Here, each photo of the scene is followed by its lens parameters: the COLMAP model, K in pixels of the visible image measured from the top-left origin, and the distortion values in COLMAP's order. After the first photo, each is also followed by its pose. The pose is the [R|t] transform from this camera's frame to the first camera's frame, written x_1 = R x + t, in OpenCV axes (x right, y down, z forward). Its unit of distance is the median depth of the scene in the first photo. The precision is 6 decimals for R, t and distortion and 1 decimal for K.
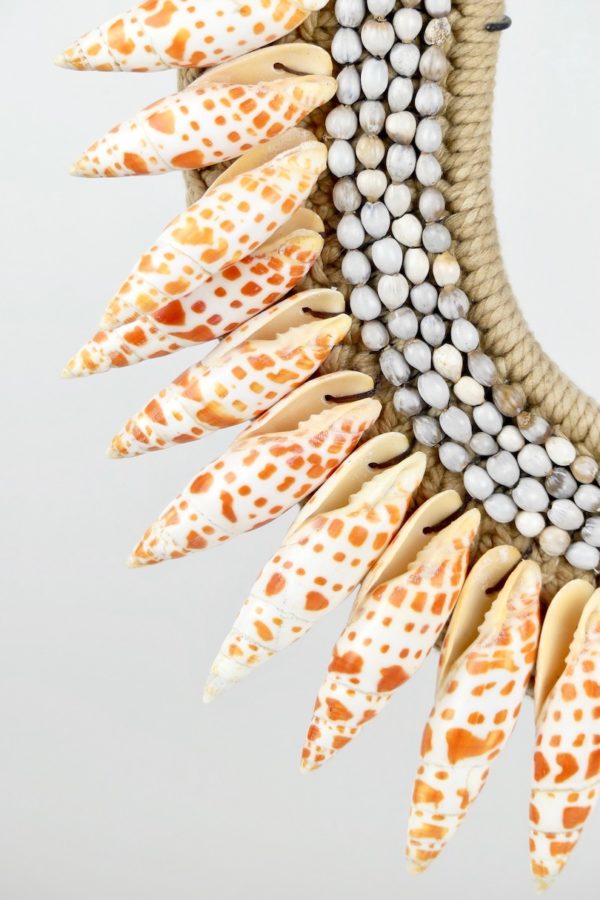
lens RADIAL K [[4201.7, 0, 300.0], [0, 4201.7, 449.8], [0, 0, 1]] dist [-0.392284, 0.000000]
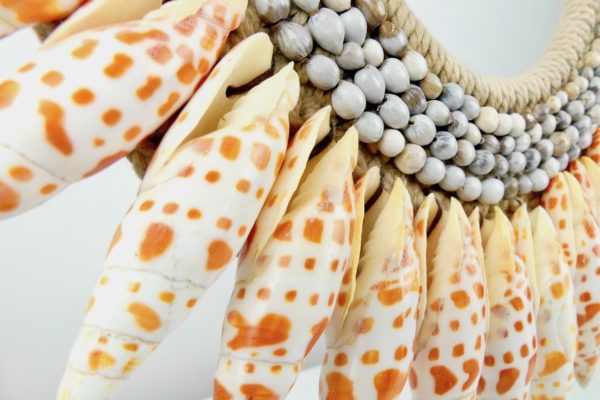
lens RADIAL K [[473.0, 0, 315.0], [0, 473.0, 209.9], [0, 0, 1]] dist [-0.035974, -0.012669]
pose [[0.786185, -0.122369, 0.605755, -0.029851], [0.185581, 0.981708, -0.042543, 0.034954], [-0.589468, 0.145863, 0.794513, 0.926770]]
